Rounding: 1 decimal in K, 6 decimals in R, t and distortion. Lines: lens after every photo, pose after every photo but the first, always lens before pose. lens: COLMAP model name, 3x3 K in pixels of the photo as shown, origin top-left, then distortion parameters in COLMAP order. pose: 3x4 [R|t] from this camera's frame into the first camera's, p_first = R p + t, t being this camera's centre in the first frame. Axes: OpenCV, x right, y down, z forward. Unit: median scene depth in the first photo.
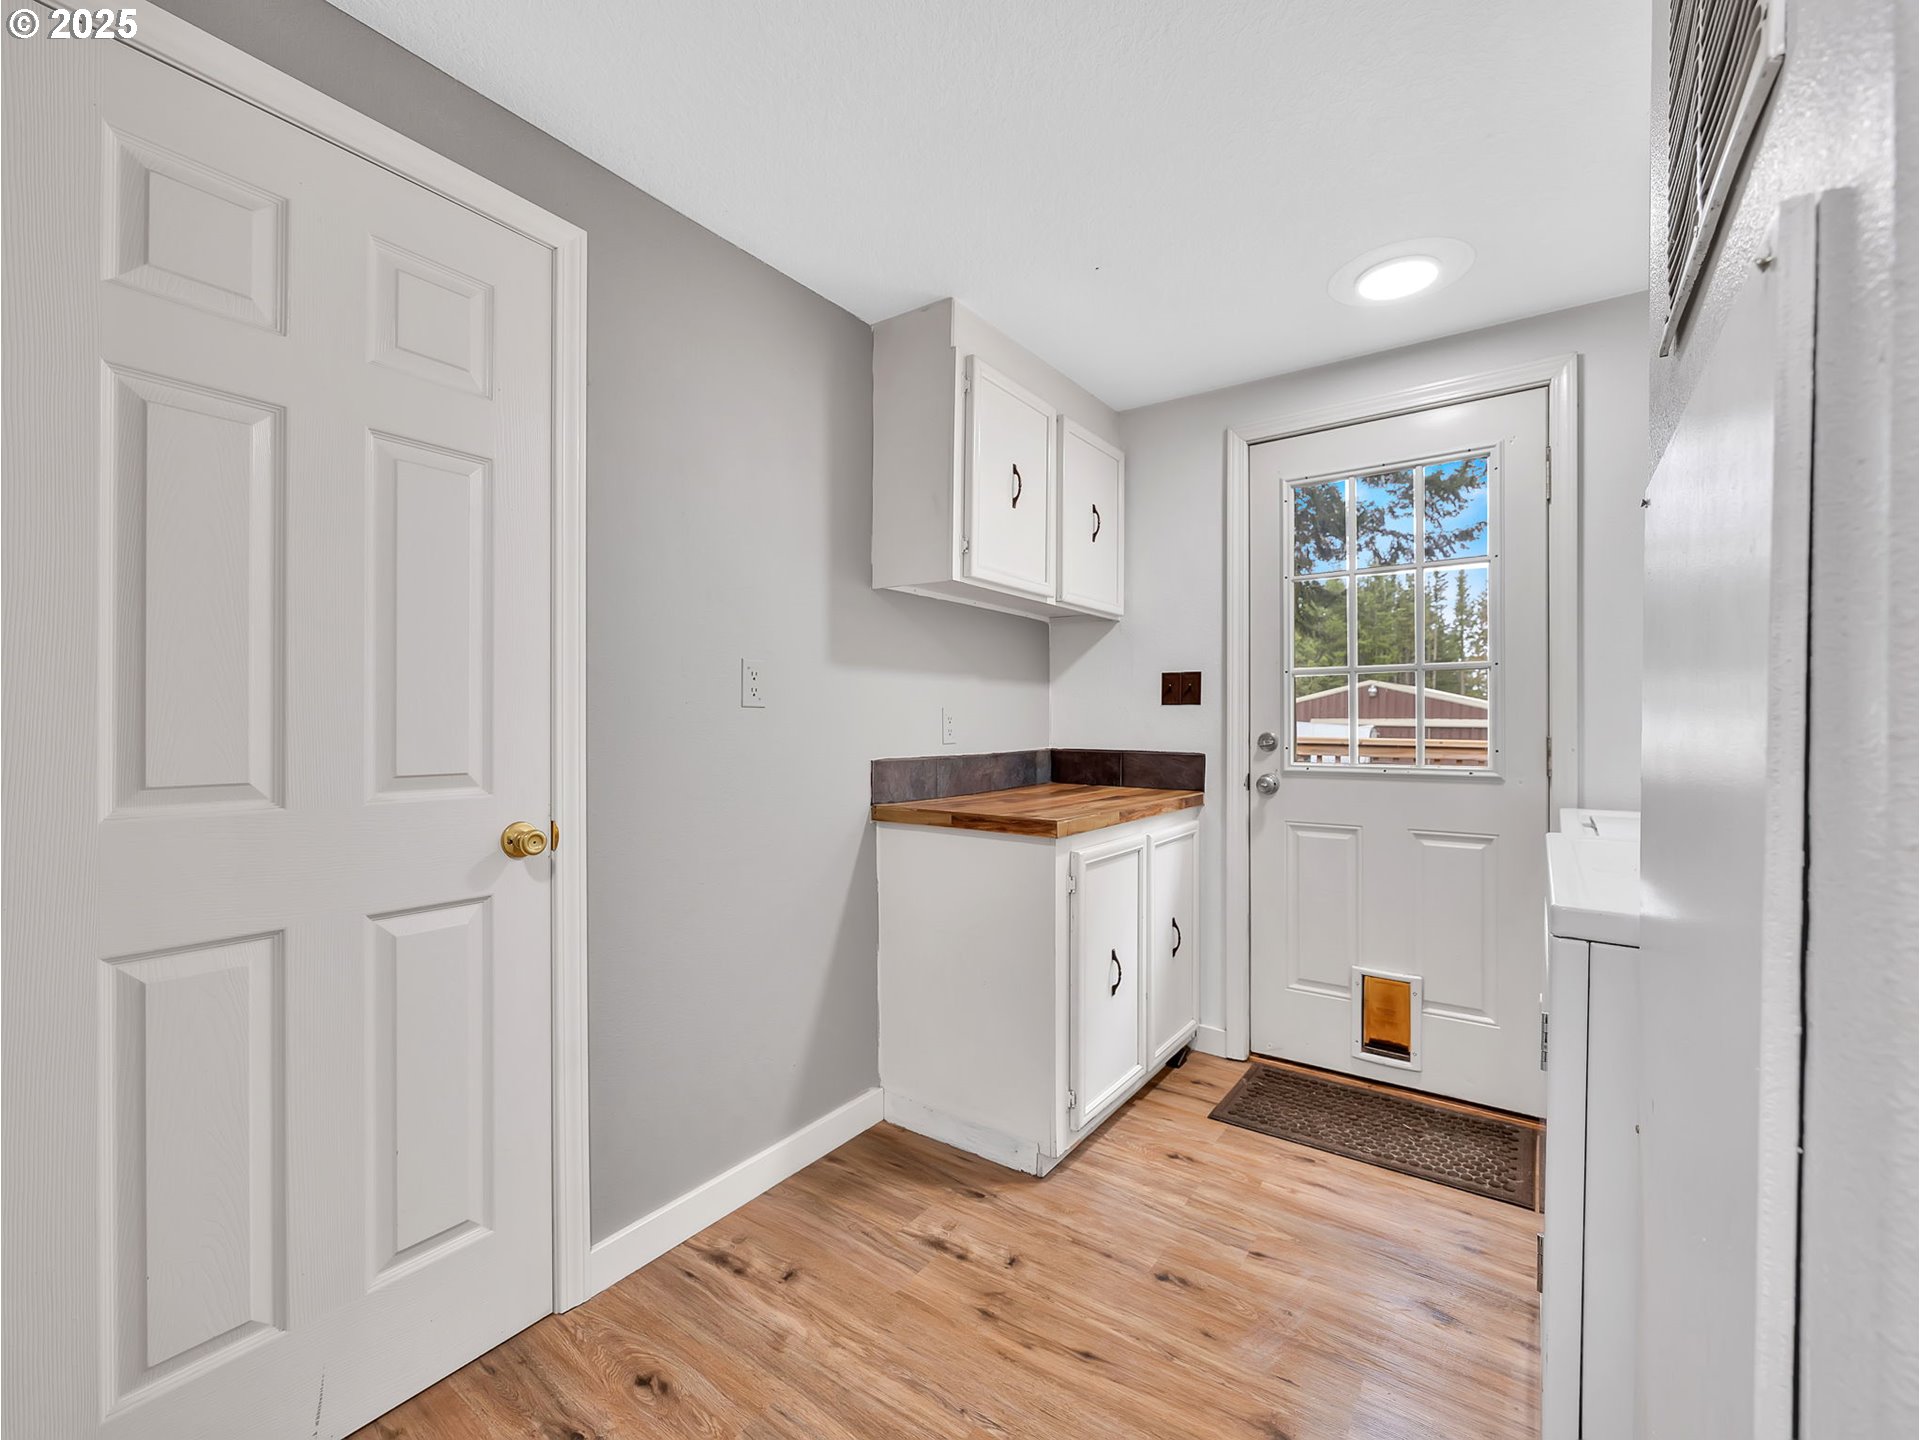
lens RADIAL K [[827.8, 0, 964.4], [0, 827.8, 725.3], [0, 0, 1]] dist [-0.003735, 0.000454]
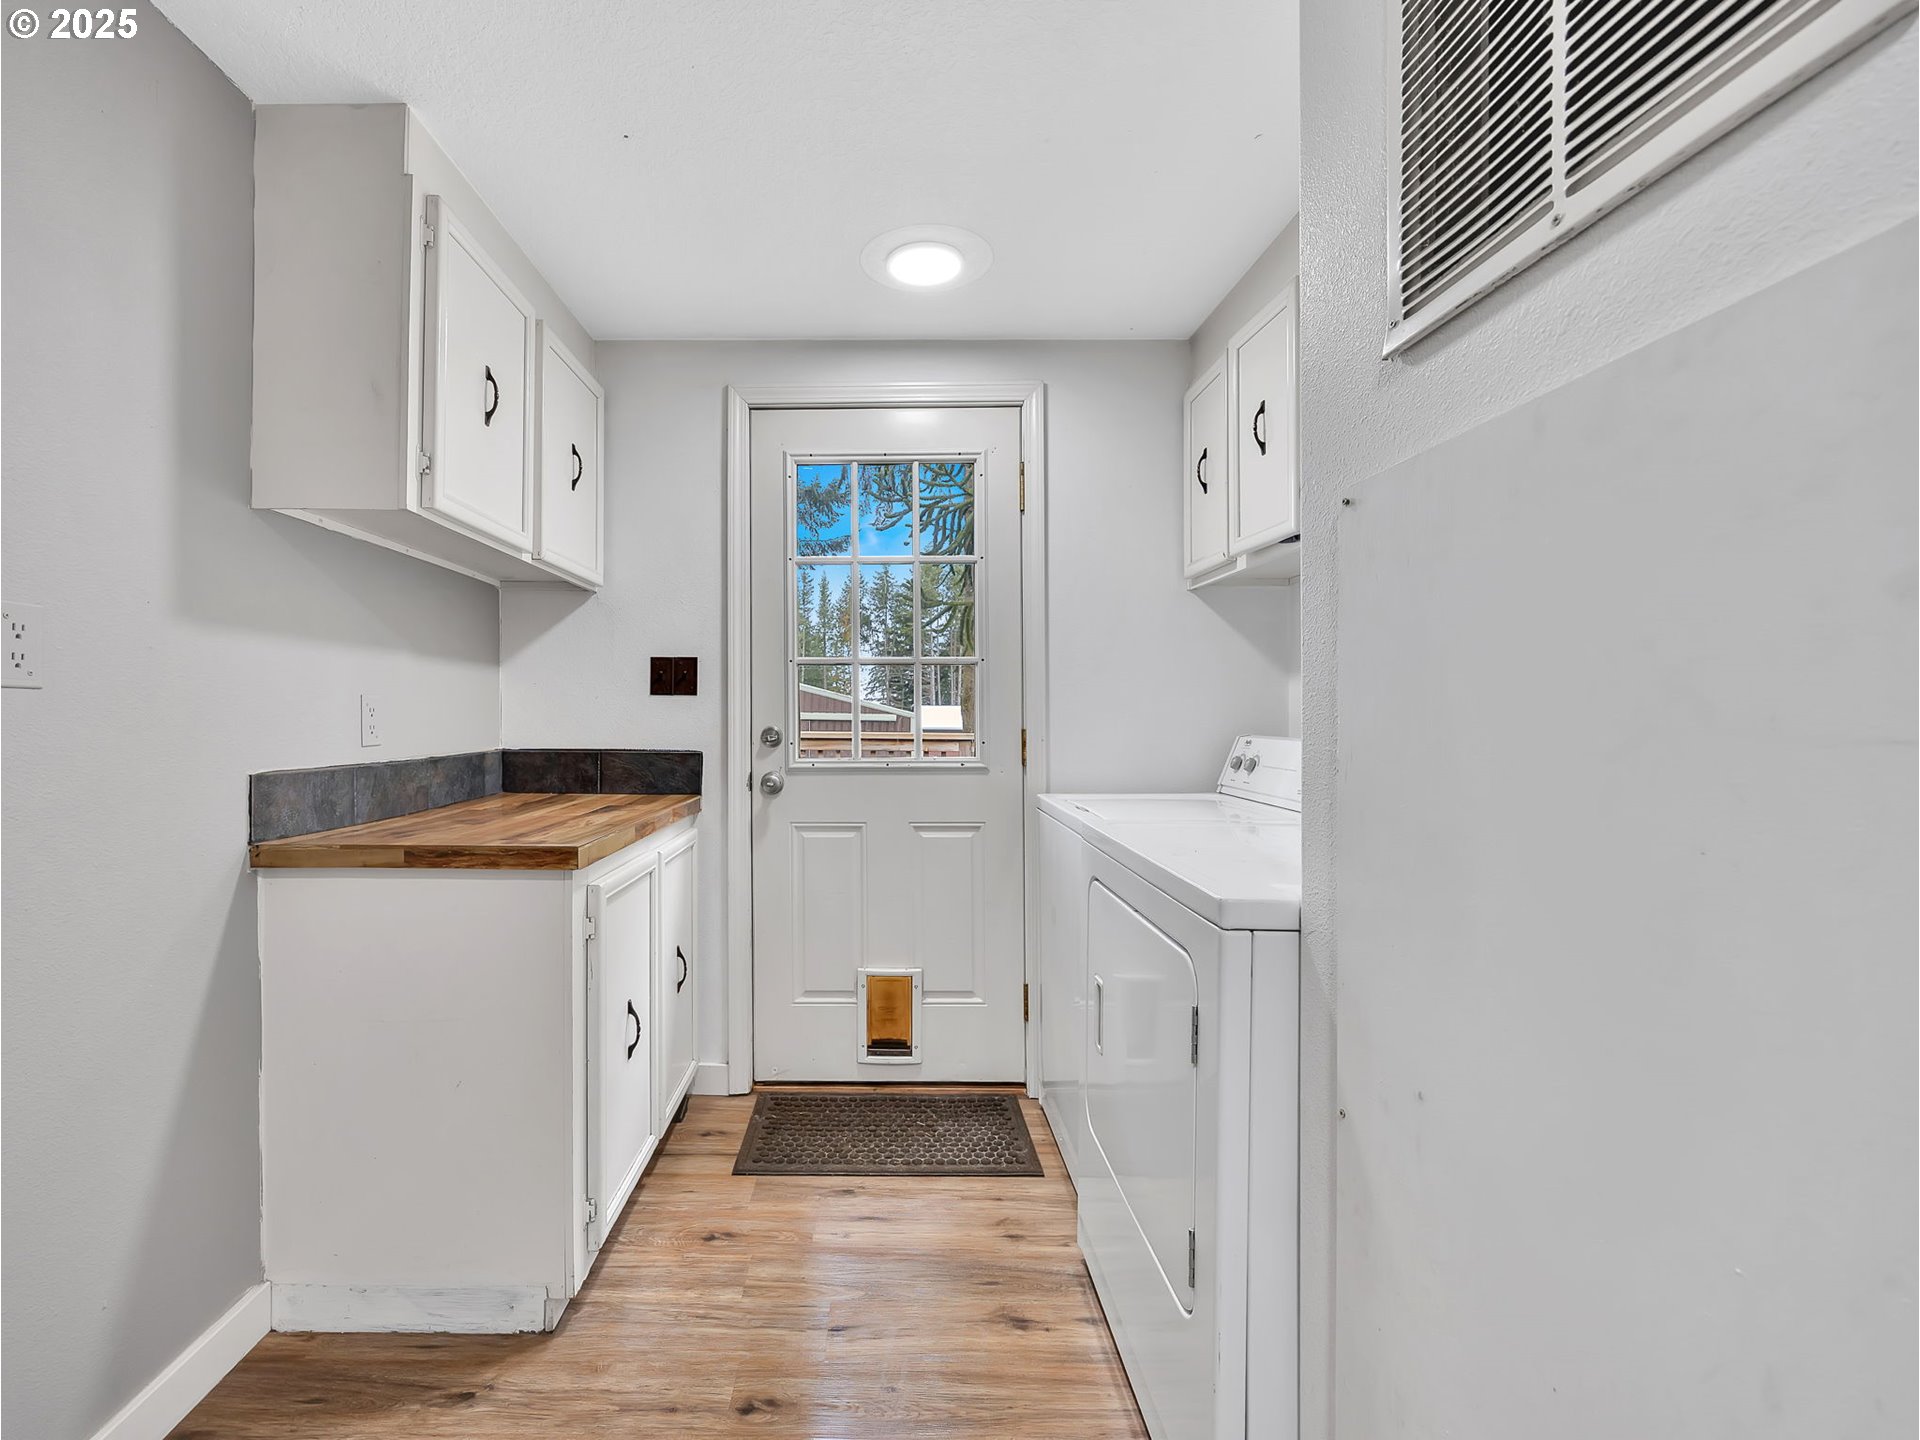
lens RADIAL K [[868.8, 0, 884.0], [0, 868.8, 709.9], [0, 0, 1]] dist [-0.005071, 0.000582]
pose [[0.814969, 0.003741, 0.579493, -0.100195], [0.002134, 0.999953, -0.009456, -0.000258], [-0.579501, 0.008943, 0.814922, 0.167428]]
